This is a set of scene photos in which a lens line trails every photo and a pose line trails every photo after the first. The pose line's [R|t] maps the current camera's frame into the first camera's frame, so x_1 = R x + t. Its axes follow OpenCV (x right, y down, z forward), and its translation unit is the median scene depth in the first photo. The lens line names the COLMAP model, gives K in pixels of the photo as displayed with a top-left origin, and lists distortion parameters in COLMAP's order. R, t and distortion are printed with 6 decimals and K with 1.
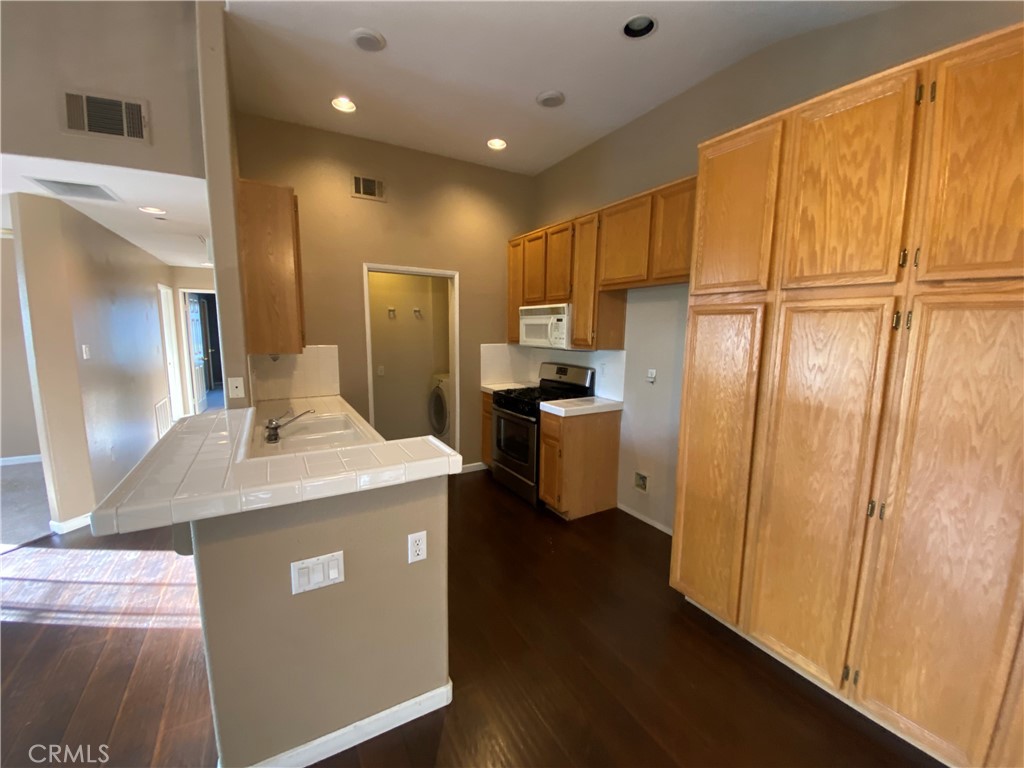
lens RADIAL K [[408.4, 0, 513.2], [0, 408.4, 384.7], [0, 0, 1]] dist [0.040895, -0.035047]
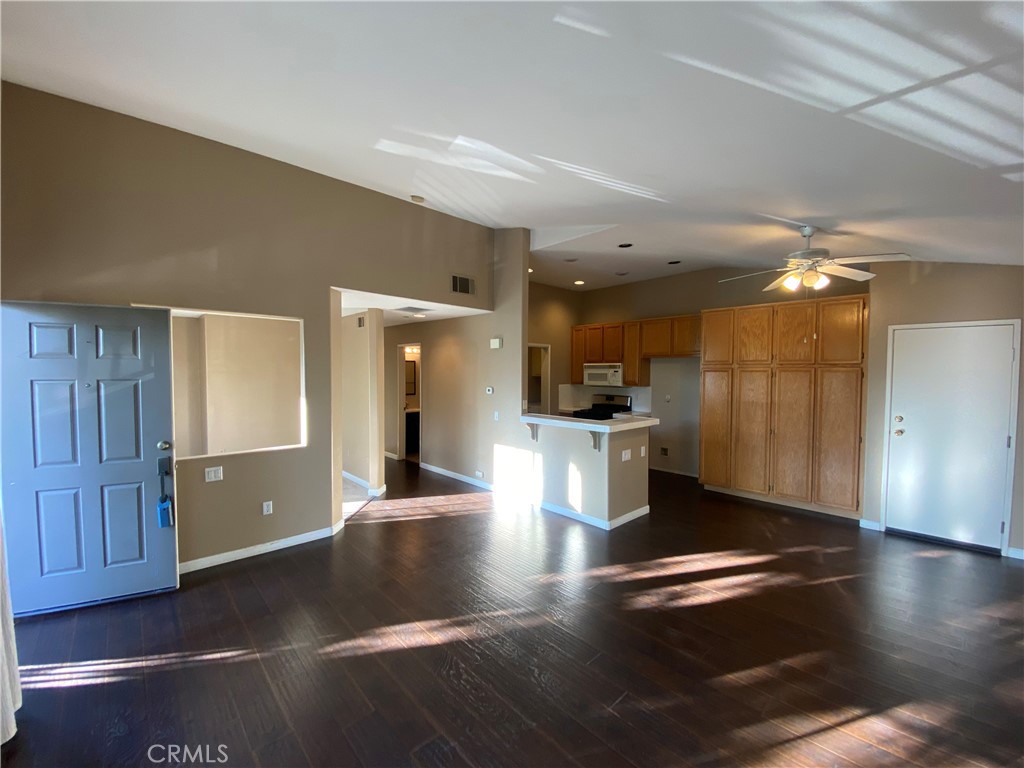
lens RADIAL K [[410.1, 0, 504.1], [0, 410.1, 385.4], [0, 0, 1]] dist [0.001094, -0.000310]
pose [[0.978003, -0.016295, 0.207955, -0.903667], [0.037267, 0.994554, -0.097335, 0.084372], [-0.205237, 0.102944, 0.973283, -0.854737]]
